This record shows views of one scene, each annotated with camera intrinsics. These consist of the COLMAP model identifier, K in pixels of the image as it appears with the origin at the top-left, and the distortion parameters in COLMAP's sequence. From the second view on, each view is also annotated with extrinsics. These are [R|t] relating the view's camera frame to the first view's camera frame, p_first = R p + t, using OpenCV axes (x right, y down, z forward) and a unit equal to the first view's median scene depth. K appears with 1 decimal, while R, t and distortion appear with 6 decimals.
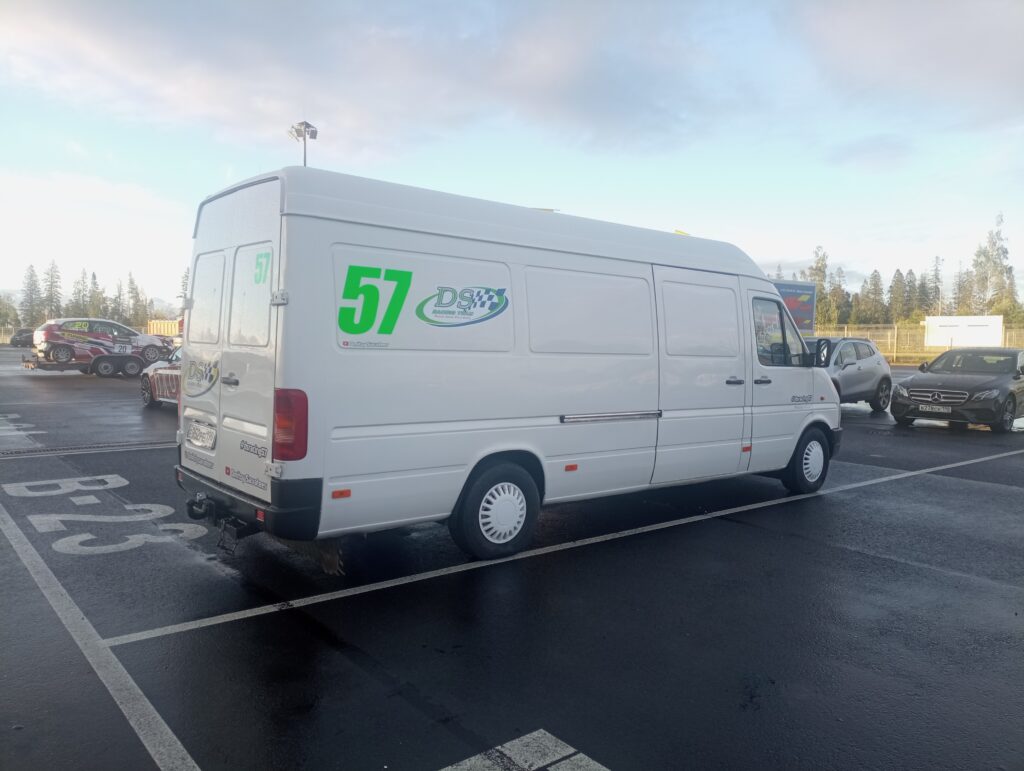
lens RADIAL K [[759.7, 0, 512.0], [0, 759.7, 385.5], [0, 0, 1]] dist [0.101078, -0.135135]
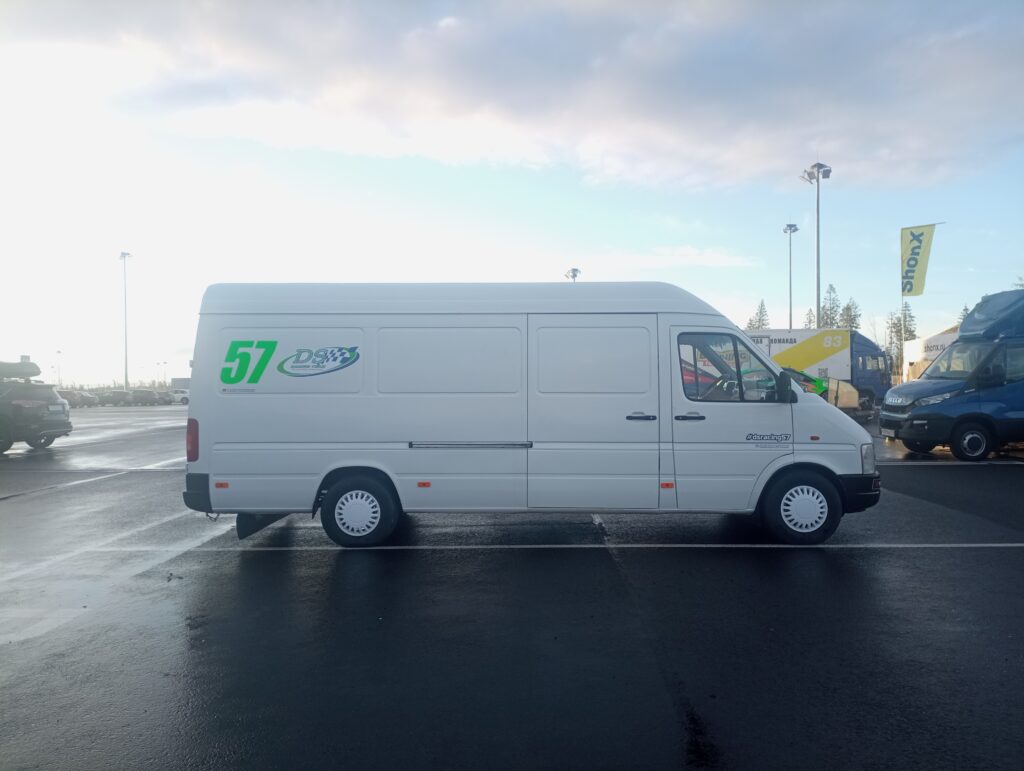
lens RADIAL K [[759.7, 0, 512.0], [0, 759.7, 385.5], [0, 0, 1]] dist [0.101078, -0.135135]
pose [[0.757488, -0.026658, -0.652305, 1.107531], [-0.011771, 0.998446, -0.054473, 0.013462], [0.652743, 0.048941, 0.755997, 0.155686]]
